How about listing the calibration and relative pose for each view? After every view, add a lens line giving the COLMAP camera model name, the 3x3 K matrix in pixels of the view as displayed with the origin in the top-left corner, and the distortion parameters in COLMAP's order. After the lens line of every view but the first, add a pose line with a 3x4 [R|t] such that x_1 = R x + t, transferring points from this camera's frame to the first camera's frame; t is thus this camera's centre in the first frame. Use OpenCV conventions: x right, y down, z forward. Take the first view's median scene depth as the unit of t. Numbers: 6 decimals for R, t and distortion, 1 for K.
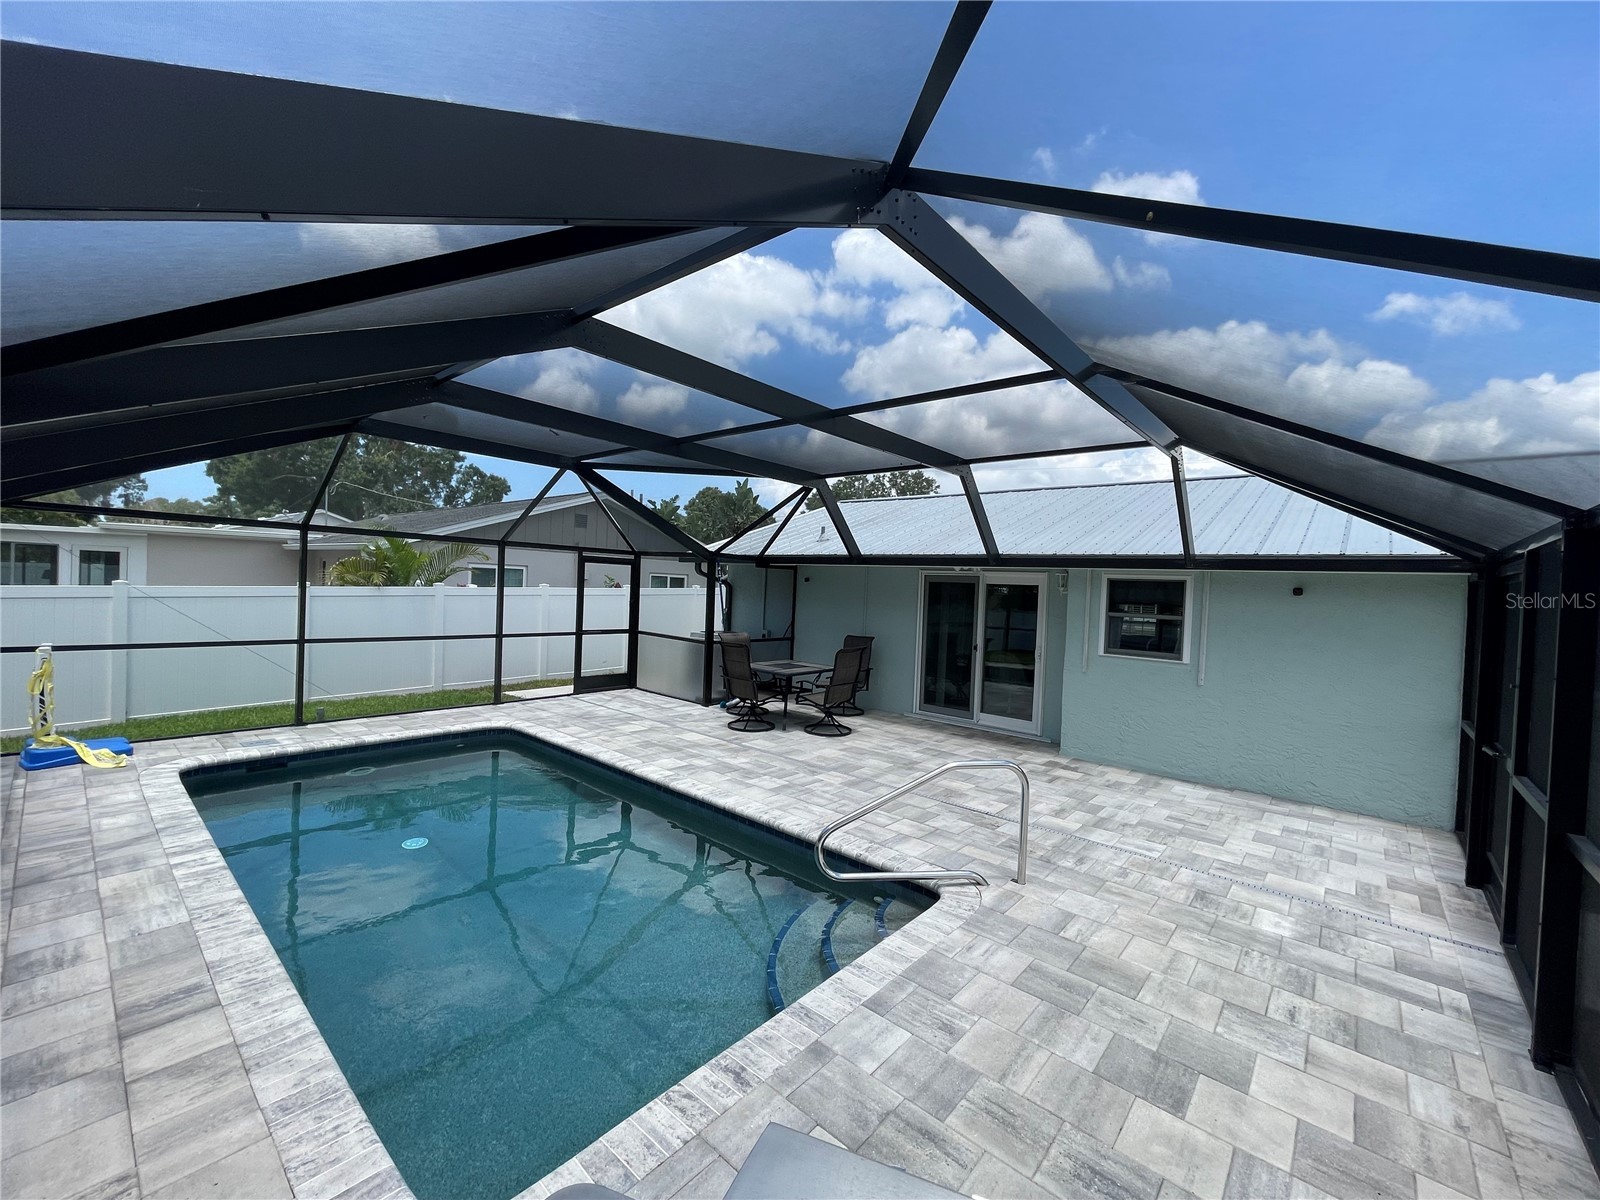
lens RADIAL K [[649.9, 0, 809.1], [0, 649.9, 599.6], [0, 0, 1]] dist [0.002934, -0.005566]
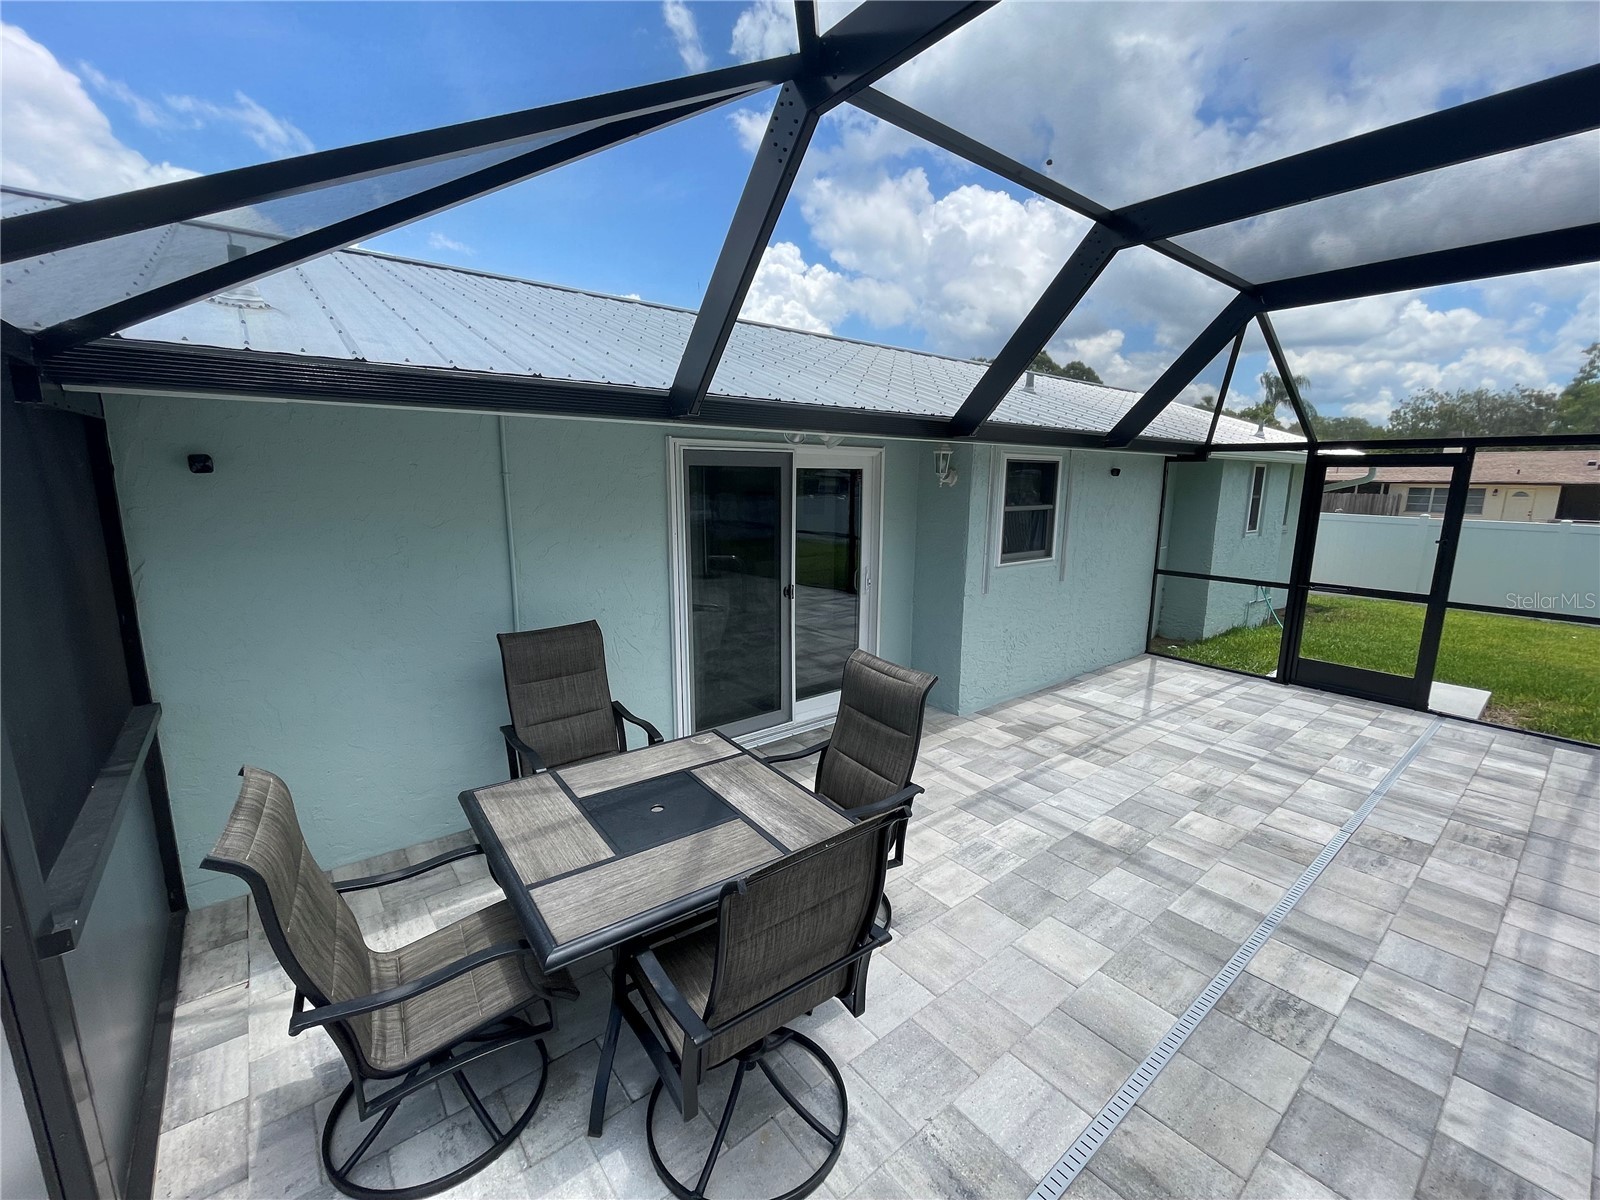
lens RADIAL K [[667.9, 0, 800.0], [0, 667.9, 600.0], [0, 0, 1]] dist [-0.000612, -0.000175]
pose [[0.181174, -0.219976, 0.958534, -0.427908], [0.017798, 0.975237, 0.220445, -0.063023], [-0.983290, -0.022878, 0.180603, 1.440823]]
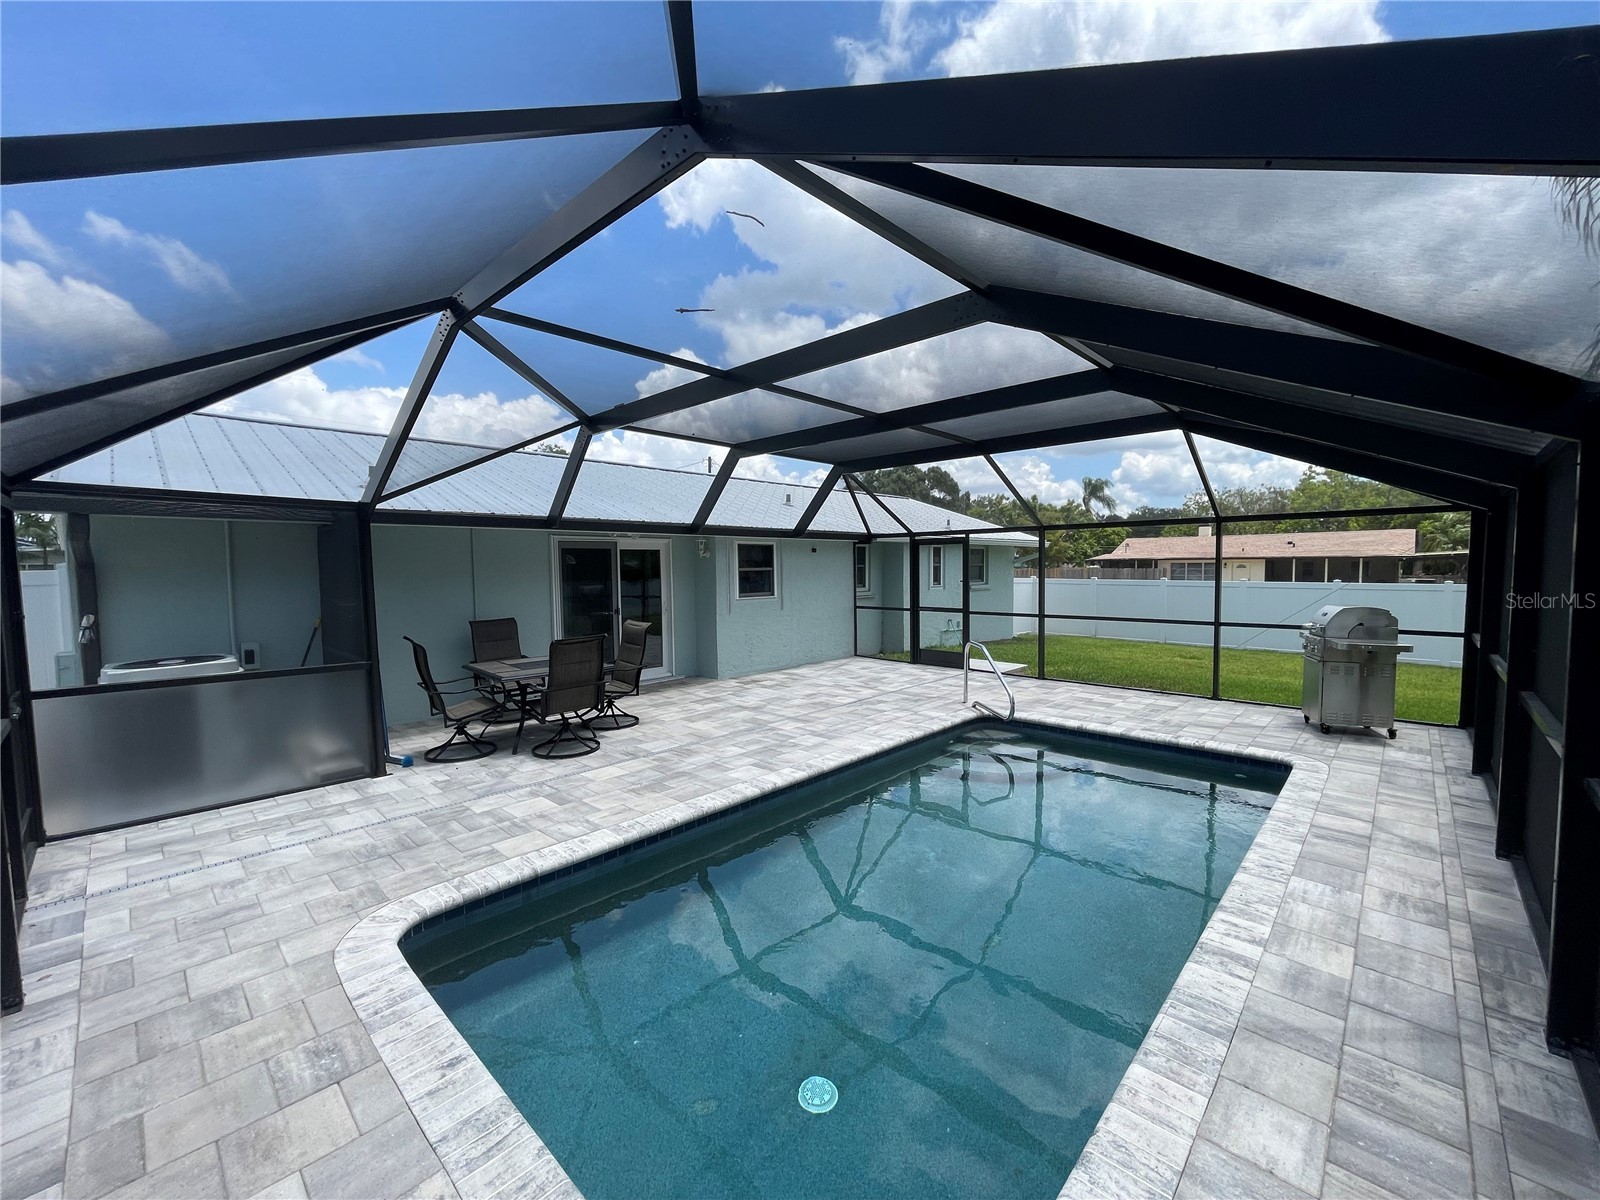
lens RADIAL K [[649.9, 0, 809.1], [0, 649.9, 599.6], [0, 0, 1]] dist [0.002934, -0.005566]
pose [[0.034028, -0.095209, 0.994876, -1.221752], [0.031579, 0.995057, 0.094146, -0.052470], [-0.998922, 0.028213, 0.036866, 1.061480]]
